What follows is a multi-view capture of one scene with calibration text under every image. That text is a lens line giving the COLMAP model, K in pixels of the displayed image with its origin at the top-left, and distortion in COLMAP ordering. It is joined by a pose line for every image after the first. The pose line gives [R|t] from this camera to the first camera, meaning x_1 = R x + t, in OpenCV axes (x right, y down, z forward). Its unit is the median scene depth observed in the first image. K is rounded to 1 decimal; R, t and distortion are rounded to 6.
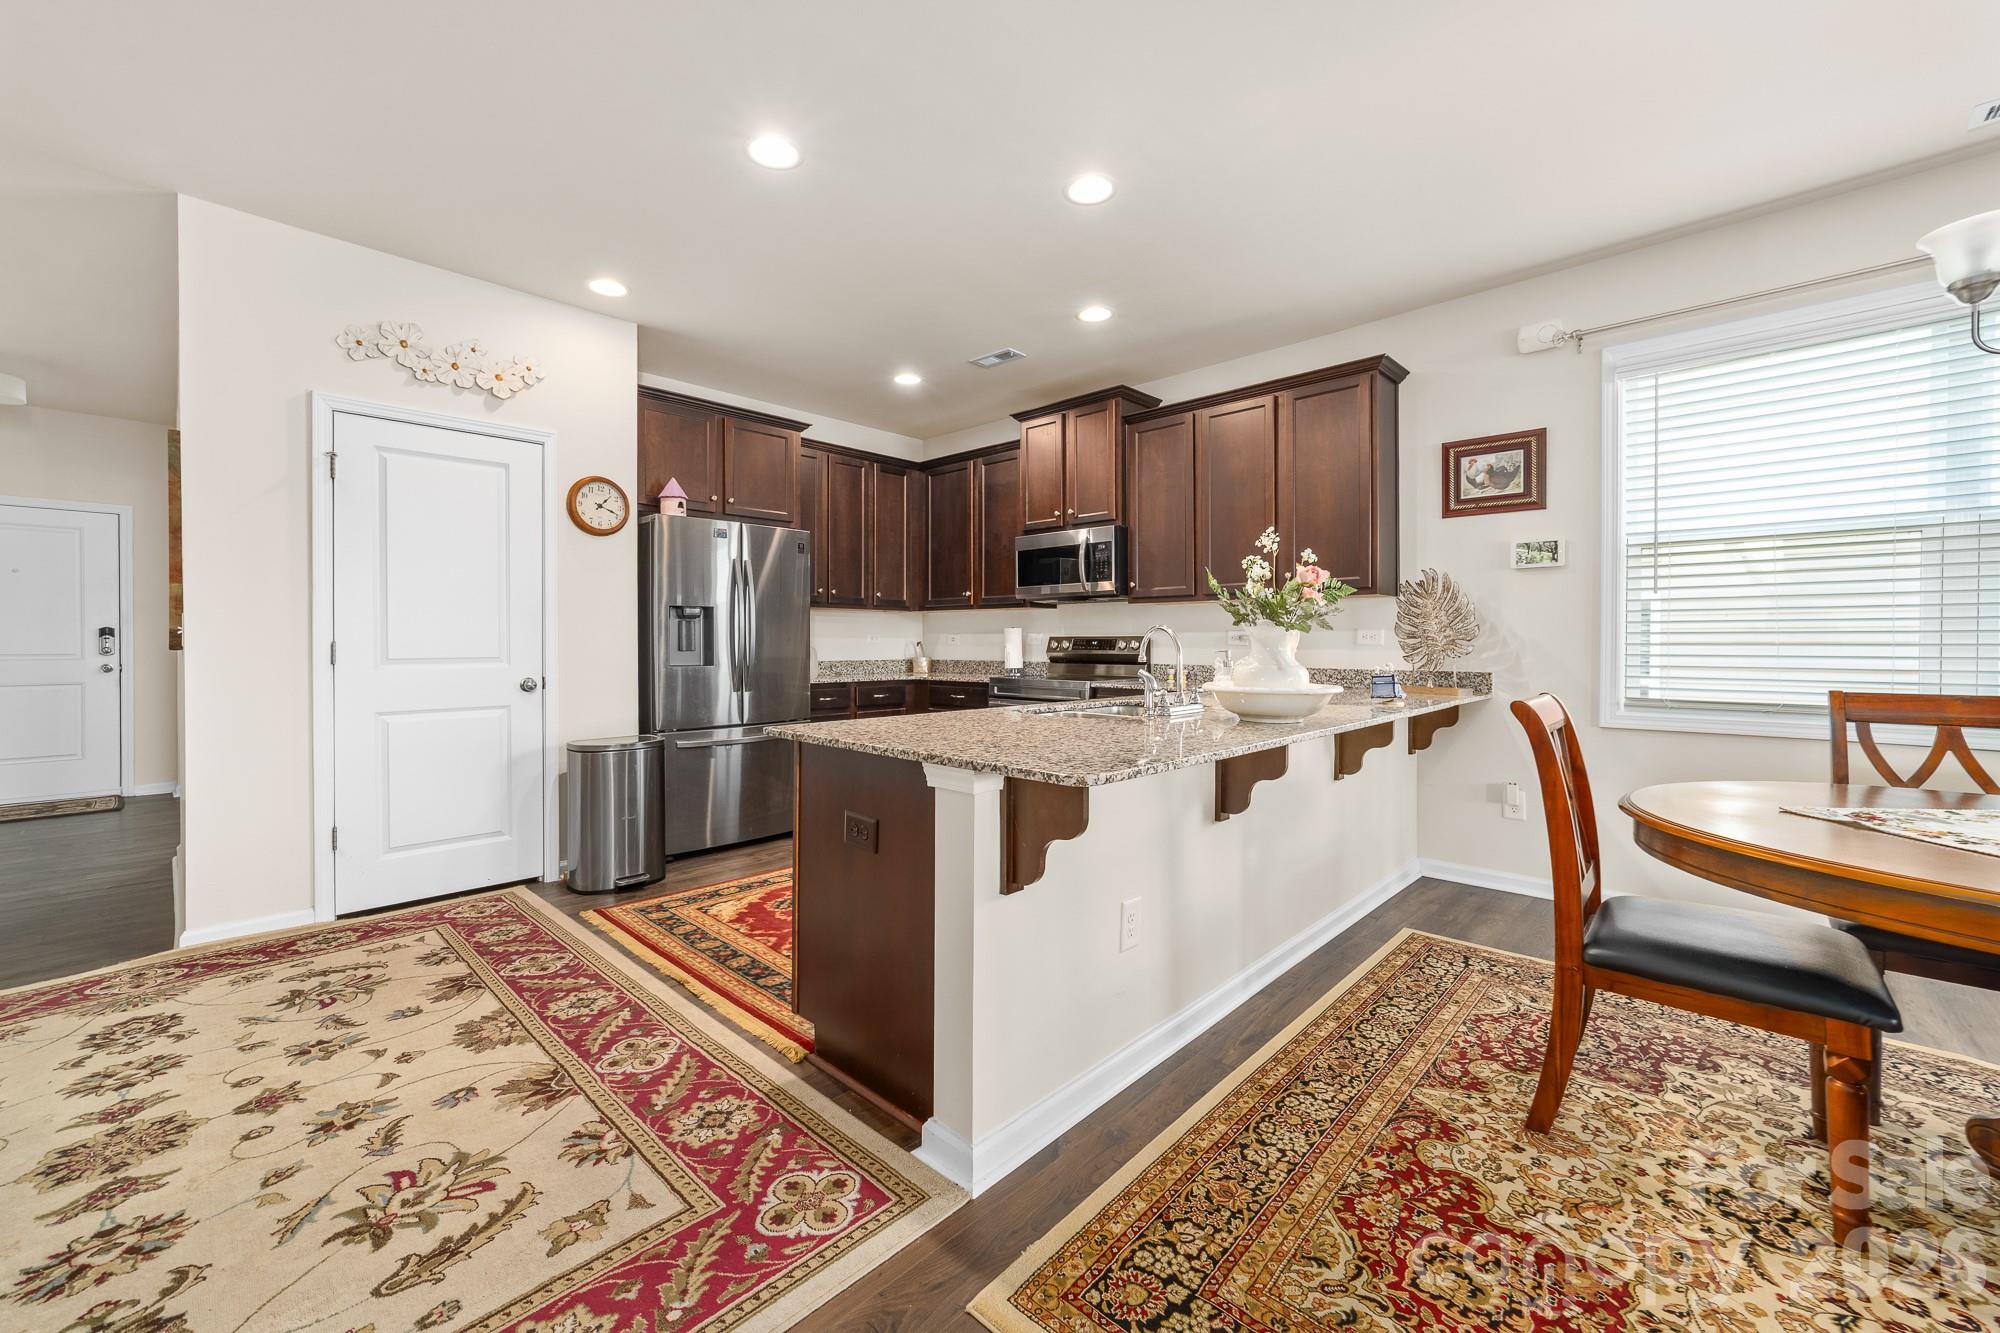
lens RADIAL K [[753.4, 0, 1004.2], [0, 753.4, 645.9], [0, 0, 1]] dist [-0.014197, 0.006320]
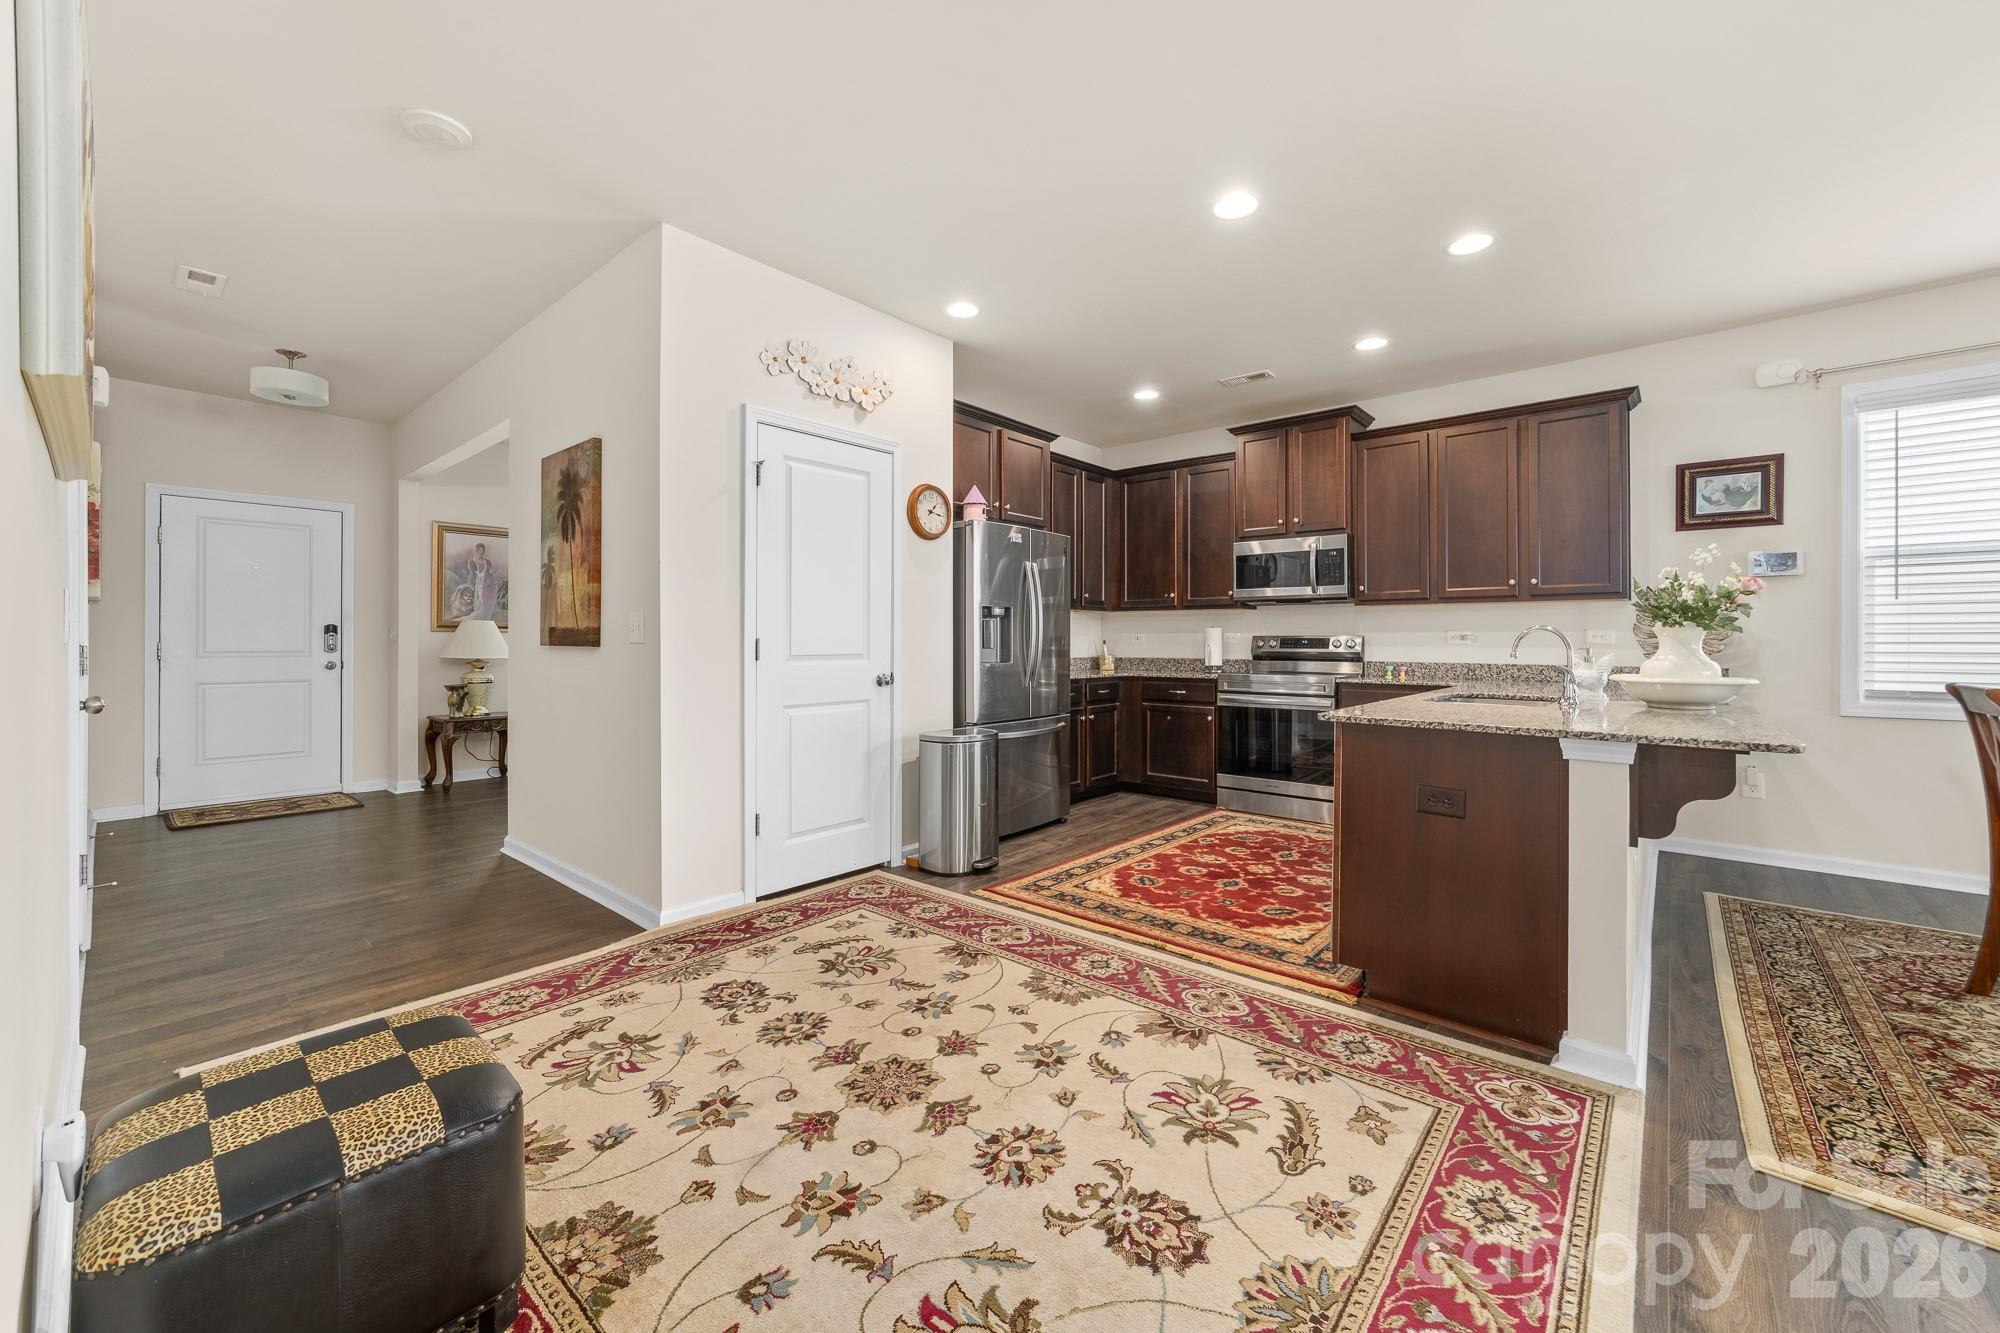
lens RADIAL K [[750.6, 0, 1033.4], [0, 750.6, 638.7], [0, 0, 1]] dist [-0.015961, 0.009356]
pose [[0.998561, 0.001368, 0.053615, -0.506369], [-0.000908, 0.999963, -0.008601, 0.002119], [-0.053625, 0.008540, 0.998525, -0.075907]]
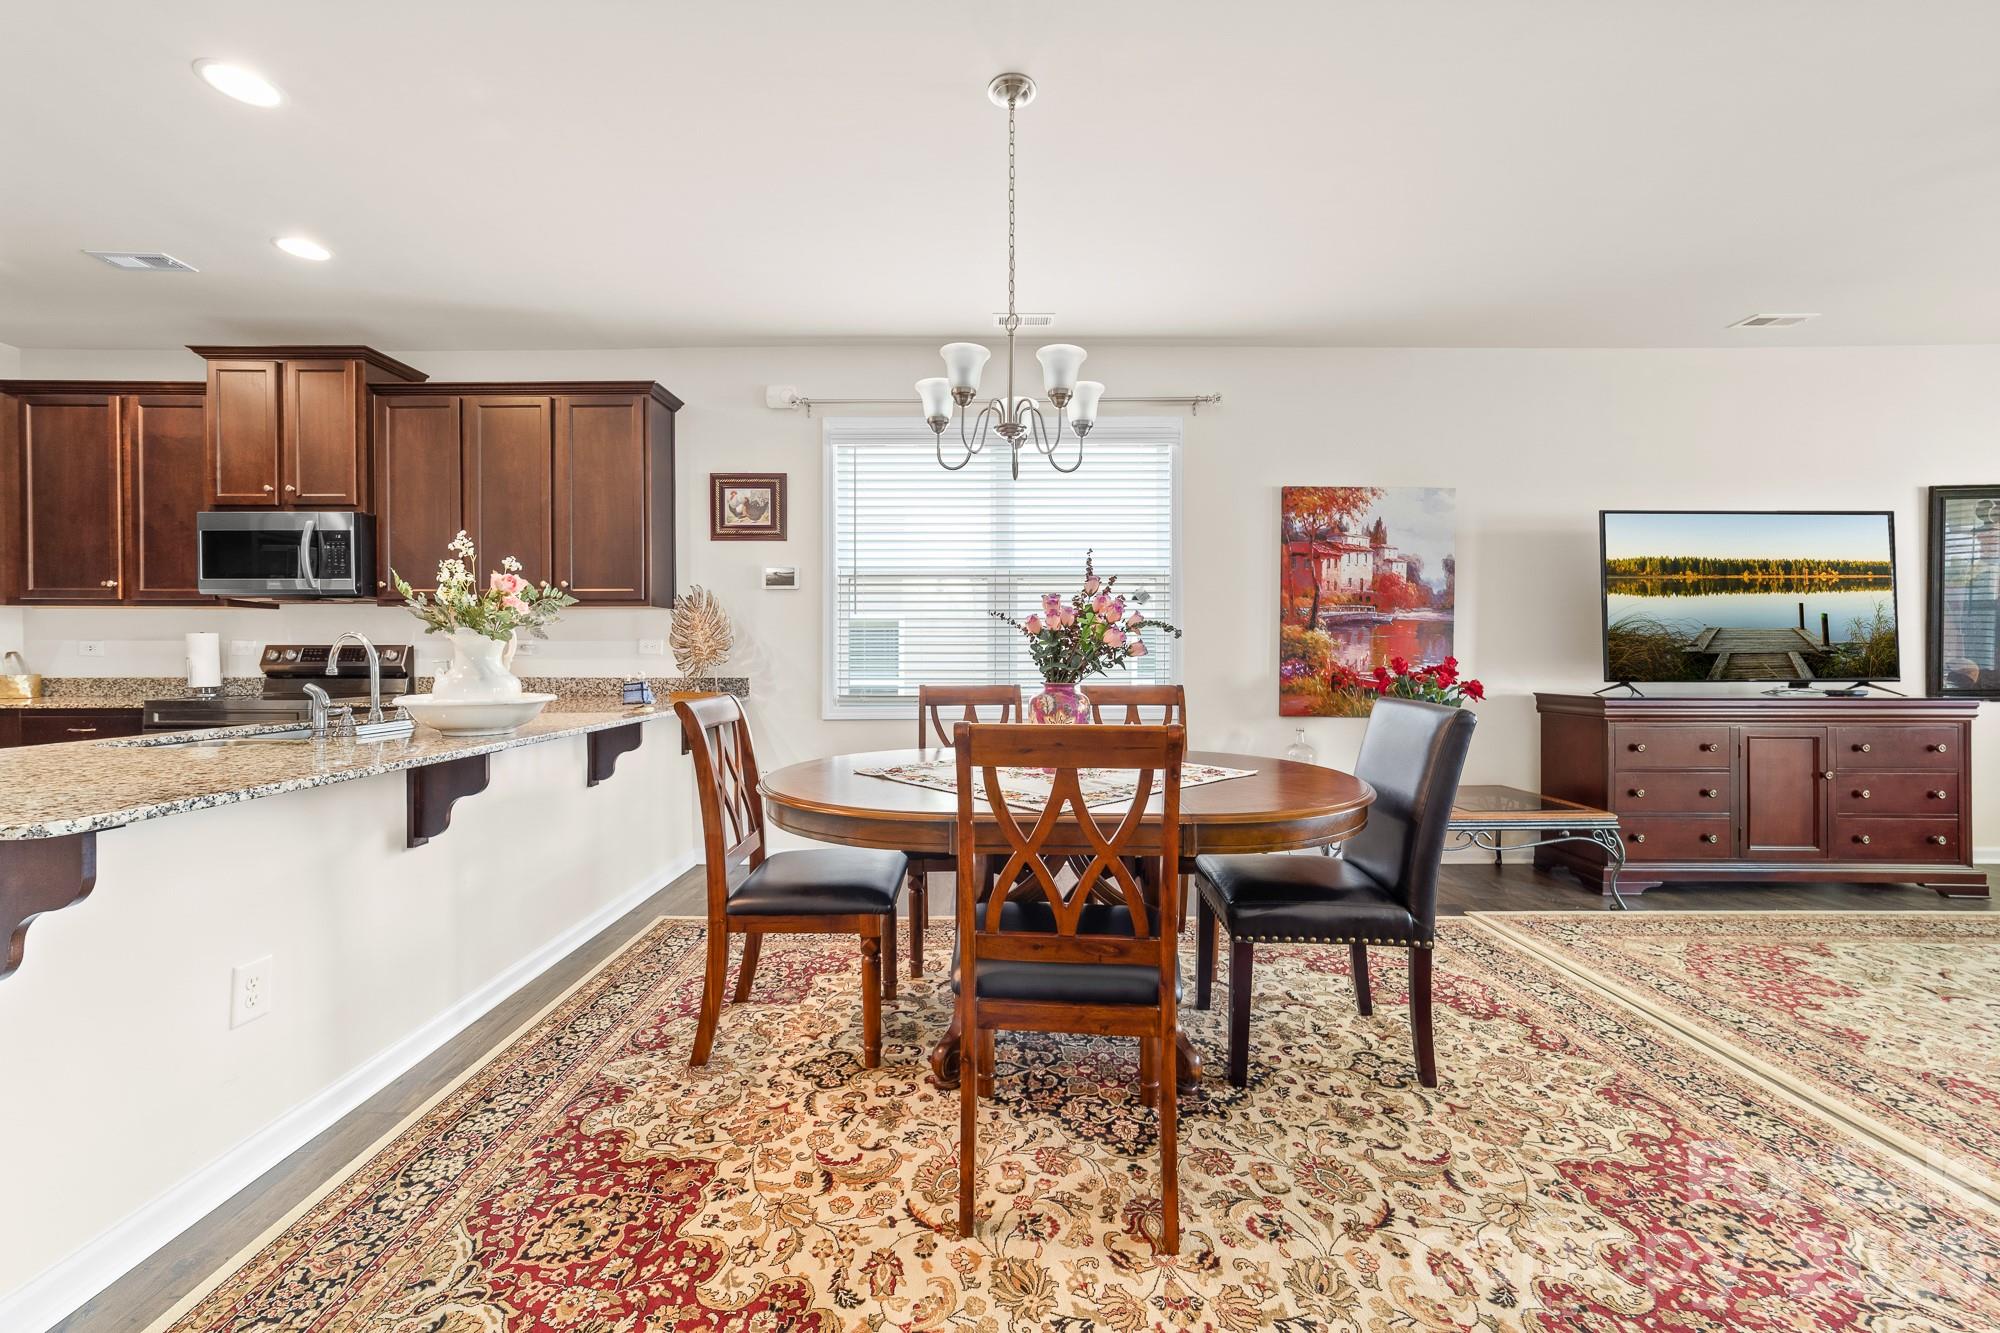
lens RADIAL K [[752.2, 0, 947.0], [0, 752.2, 657.0], [0, 0, 1]] dist [-0.016261, 0.008337]
pose [[0.745416, -0.005078, 0.666581, 0.115952], [0.004075, 0.999987, 0.003062, 0.001032], [-0.666587, 0.000434, 0.745427, -0.075480]]
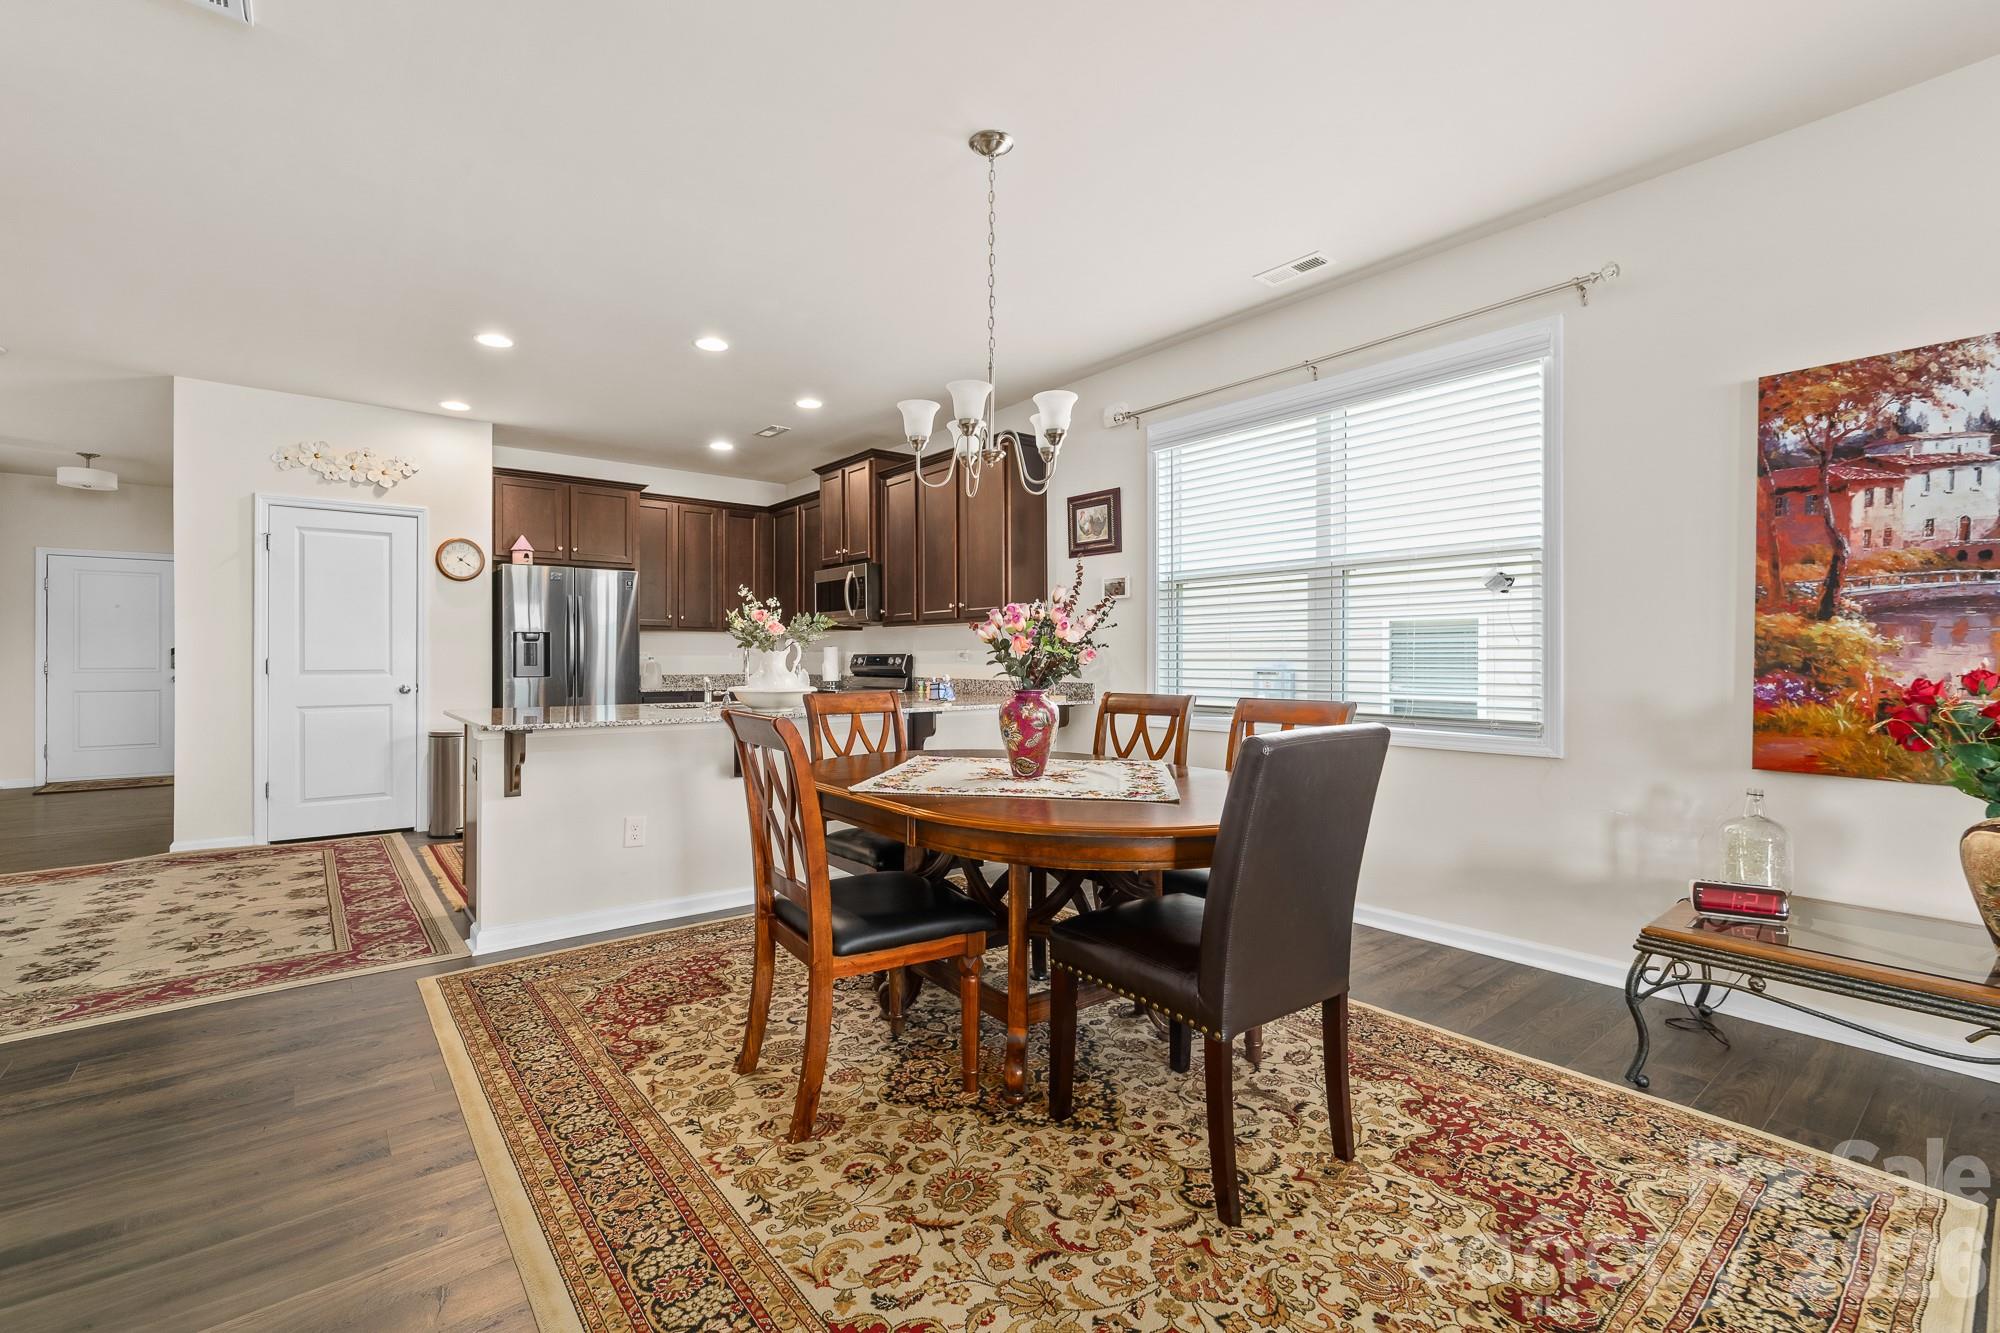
lens RADIAL K [[827.1, 0, 987.7], [0, 827.1, 659.7], [0, 0, 1]] dist [-0.016124, 0.008227]
pose [[0.990472, -0.000371, -0.137716, 0.733039], [-0.000162, 0.999993, -0.003858, 0.001776], [0.137716, 0.003844, 0.990464, -0.416972]]
